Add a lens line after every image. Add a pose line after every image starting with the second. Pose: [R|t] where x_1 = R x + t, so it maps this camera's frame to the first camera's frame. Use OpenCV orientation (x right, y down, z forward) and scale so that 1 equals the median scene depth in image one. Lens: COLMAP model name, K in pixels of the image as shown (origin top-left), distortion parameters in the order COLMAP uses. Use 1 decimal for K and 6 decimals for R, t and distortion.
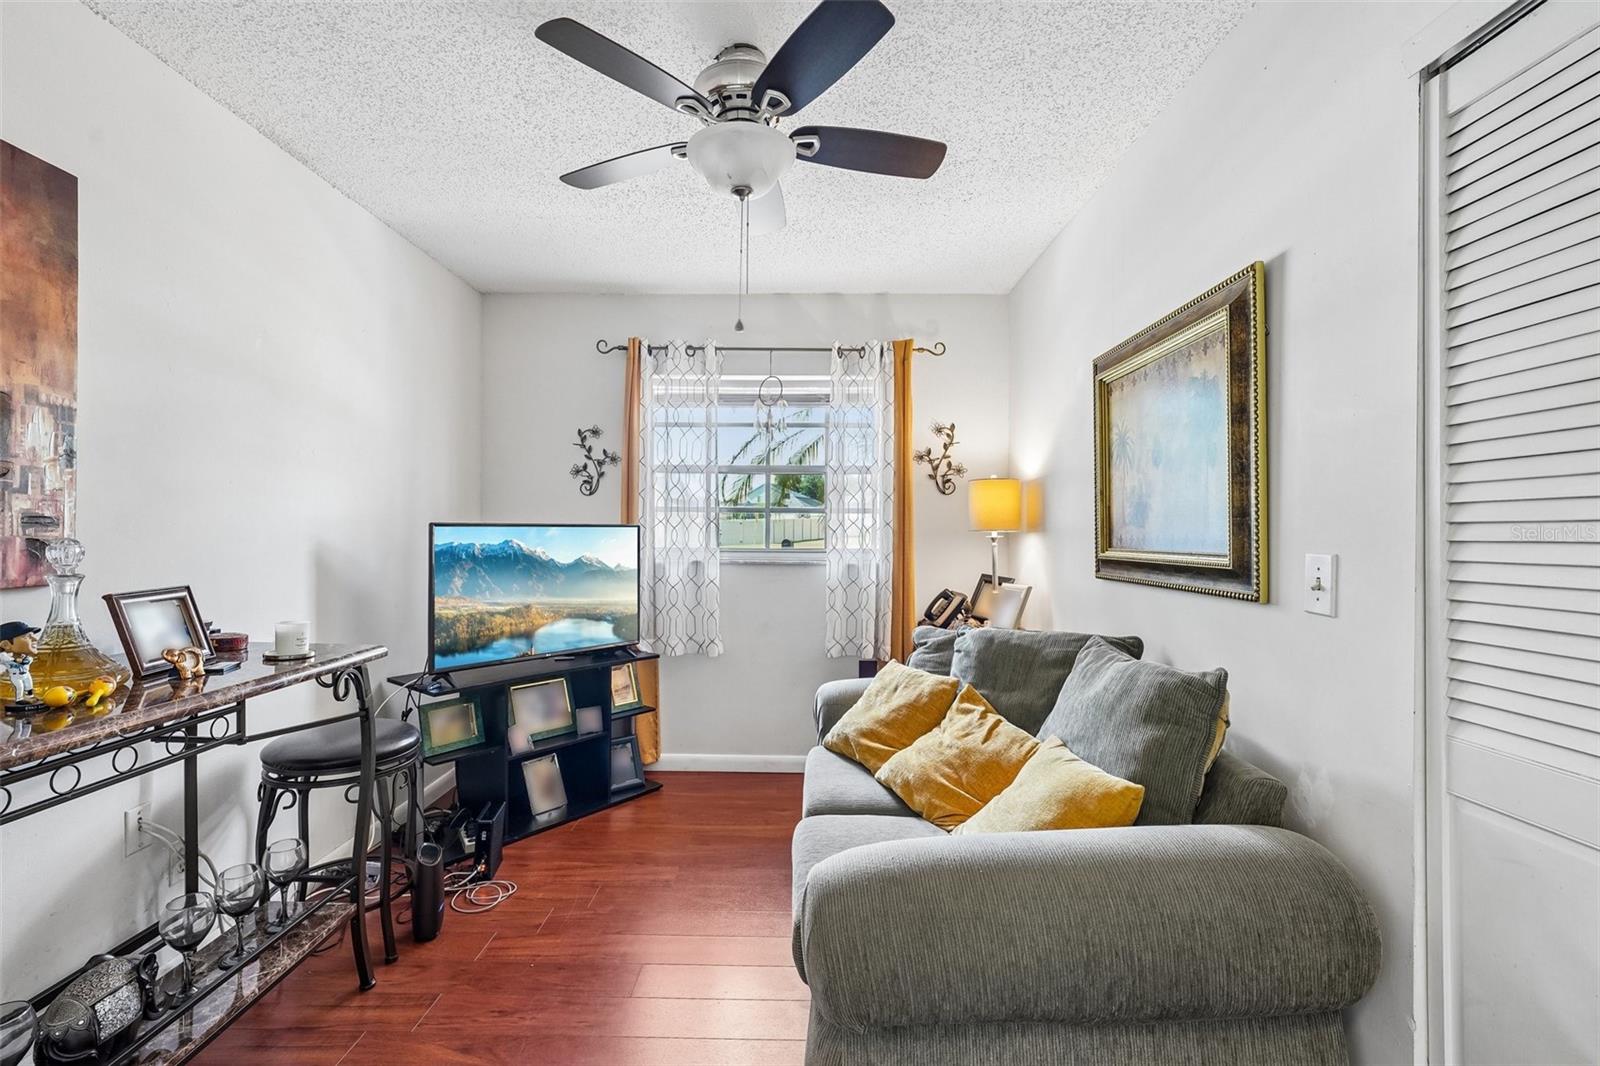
lens RADIAL K [[707.0, 0, 800.0], [0, 707.0, 533.0], [0, 0, 1]] dist [-0.001548, 0.000755]
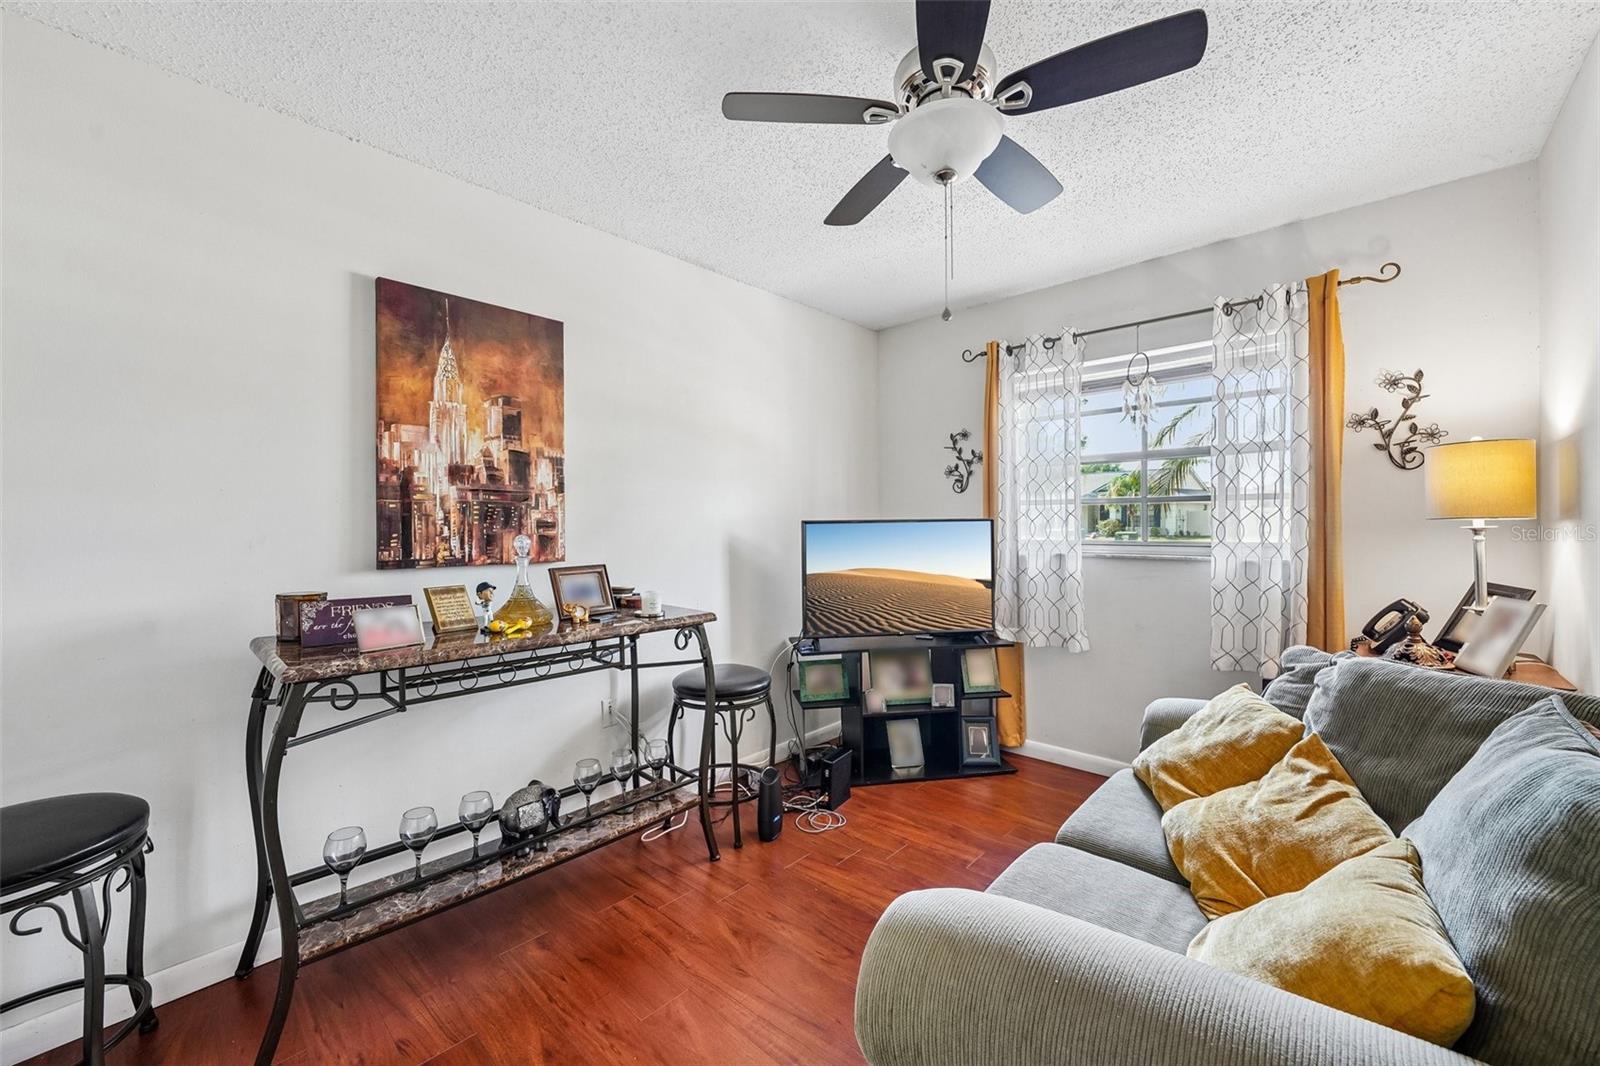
lens RADIAL K [[615.6, 0, 776.4], [0, 615.6, 531.7], [0, 0, 1]] dist [-0.022533, 0.006544]
pose [[0.742763, -0.004736, -0.669537, 0.152722], [0.011102, 0.999925, 0.005242, -0.000646], [0.669462, -0.011326, 0.742760, 0.108786]]
